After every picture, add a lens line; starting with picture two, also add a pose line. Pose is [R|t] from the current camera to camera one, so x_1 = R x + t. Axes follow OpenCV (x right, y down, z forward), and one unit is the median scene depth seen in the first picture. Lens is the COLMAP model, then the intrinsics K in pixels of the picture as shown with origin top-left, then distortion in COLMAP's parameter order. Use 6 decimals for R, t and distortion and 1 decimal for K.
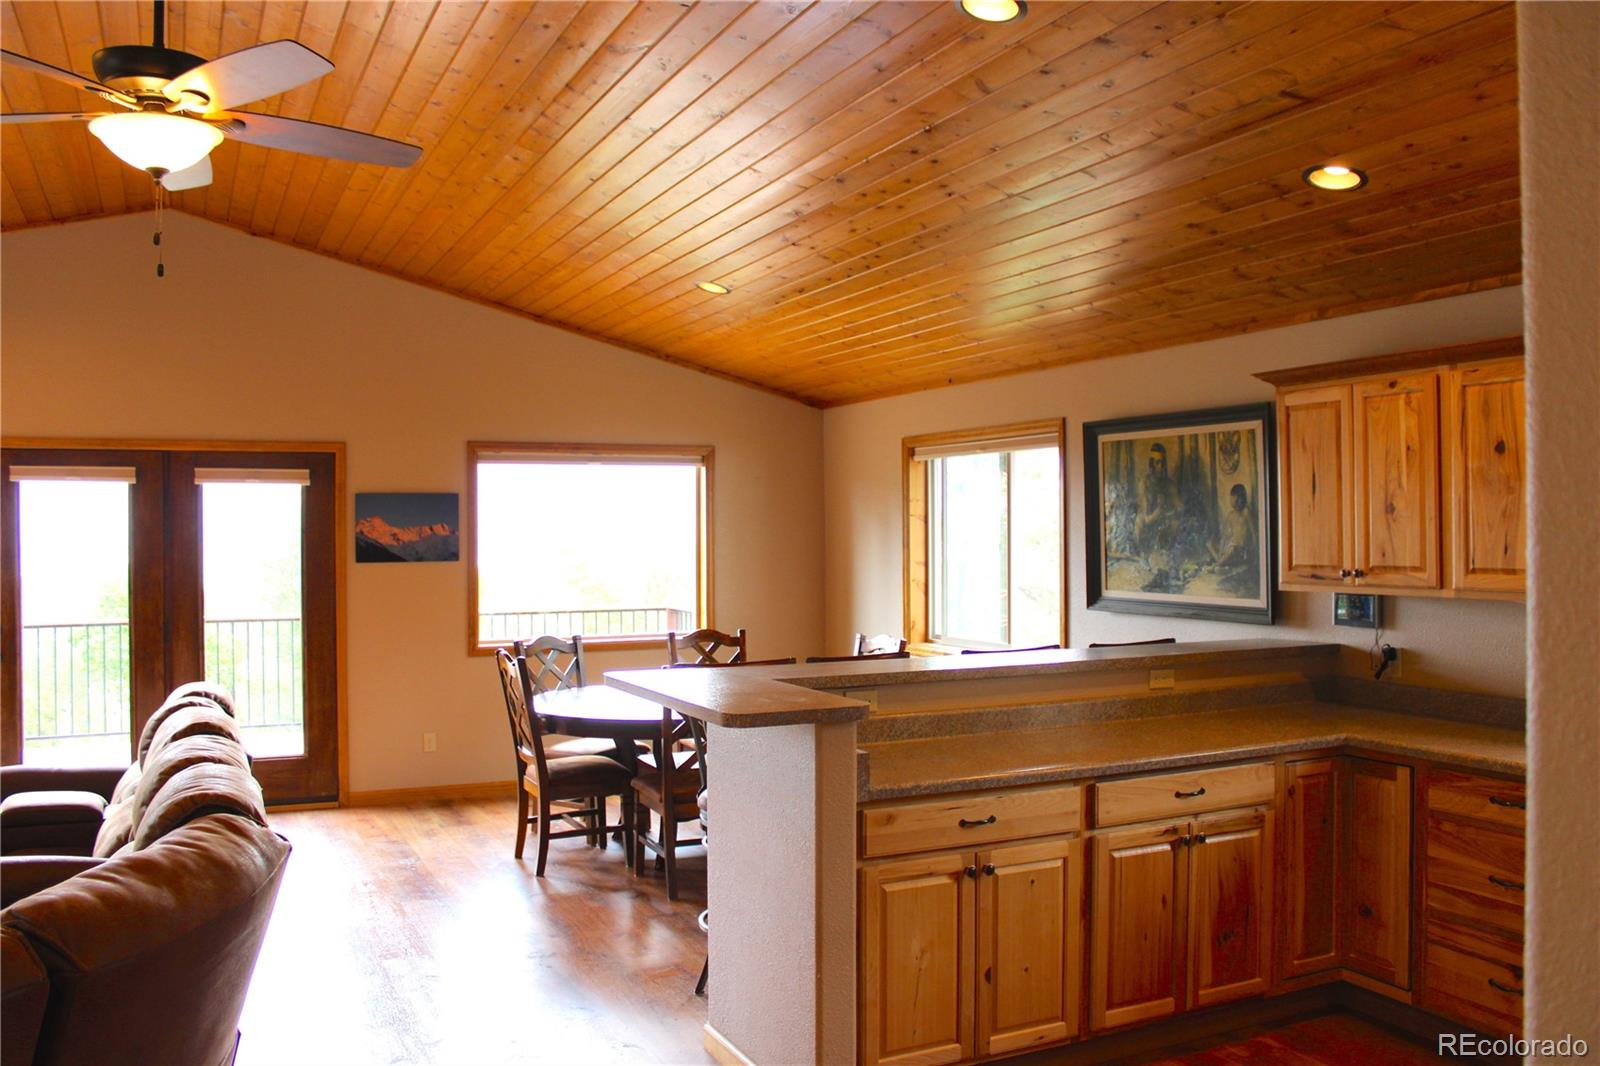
lens RADIAL K [[1330.3, 0, 792.3], [0, 1330.3, 518.0], [0, 0, 1]] dist [-0.163213, 0.157859]
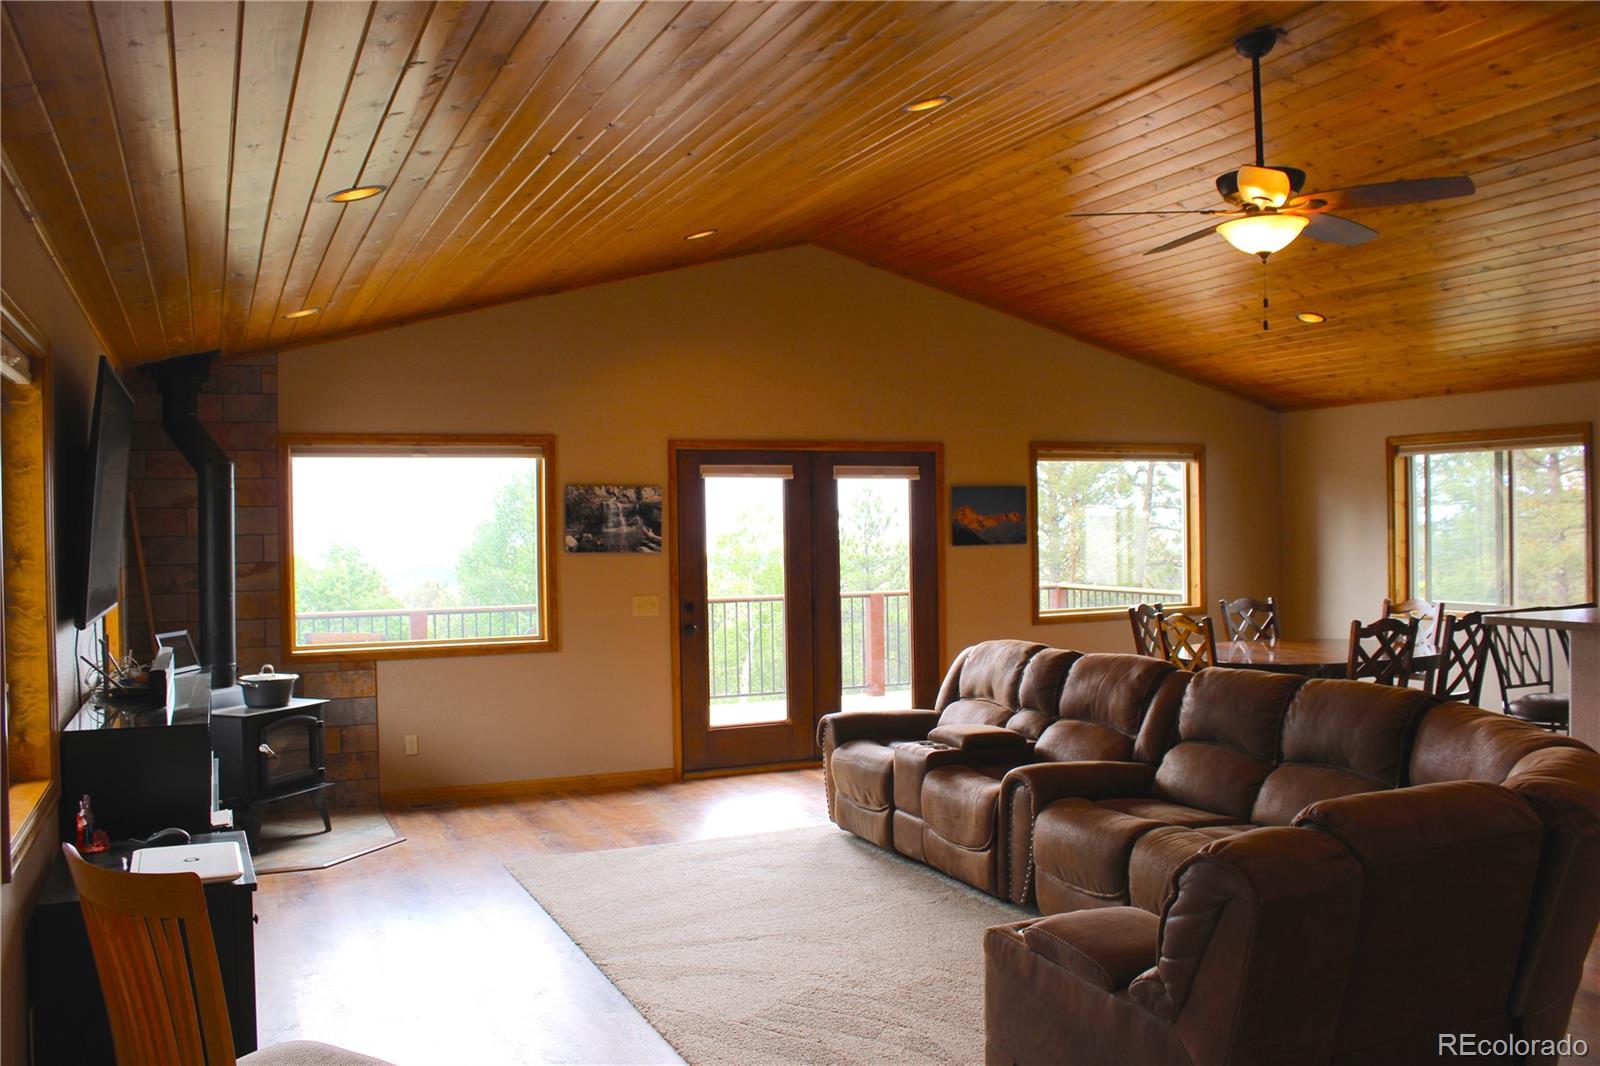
lens RADIAL K [[1330.3, 0, 792.3], [0, 1330.3, 518.0], [0, 0, 1]] dist [-0.163213, 0.157859]
pose [[0.999716, -0.007190, -0.022725, -0.515690], [0.007342, 0.999951, 0.006630, 0.000644], [0.022676, -0.006795, 0.999720, -0.221976]]
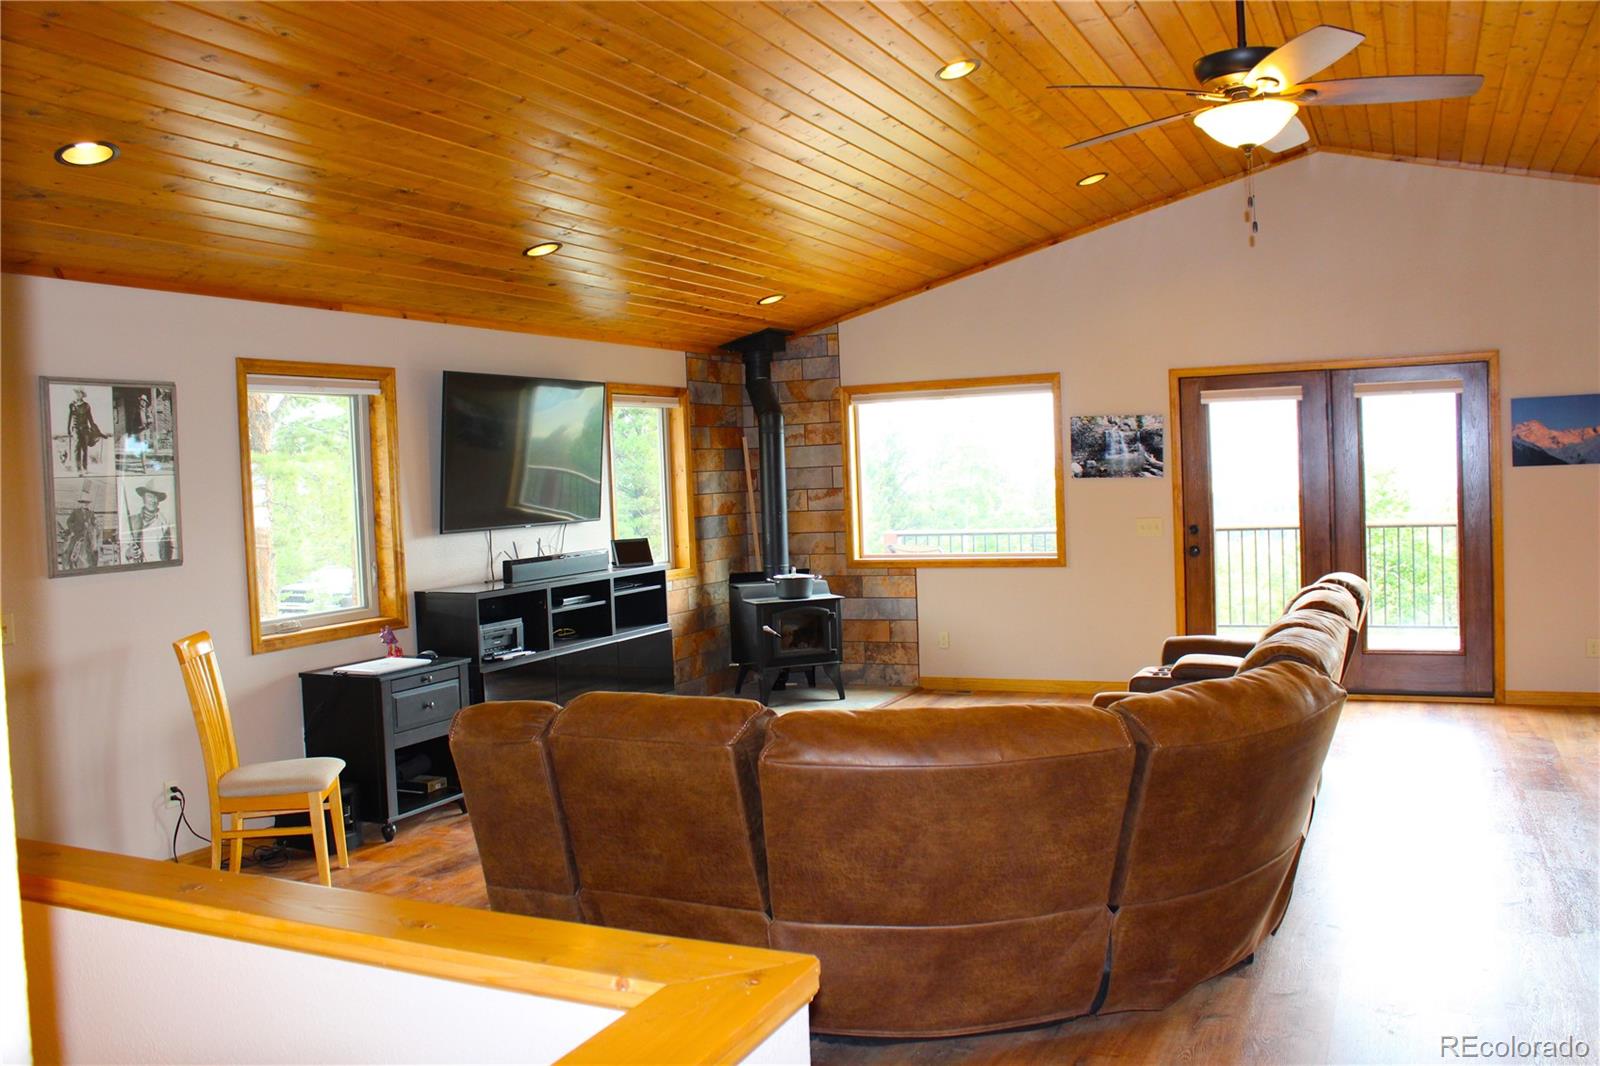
lens RADIAL K [[1330.3, 0, 792.3], [0, 1330.3, 518.0], [0, 0, 1]] dist [-0.163213, 0.157859]
pose [[0.626779, 0.010839, -0.779122, 0.107805], [0.041562, 0.998015, 0.047319, 0.004122], [0.778088, -0.062041, 0.625084, -0.073021]]
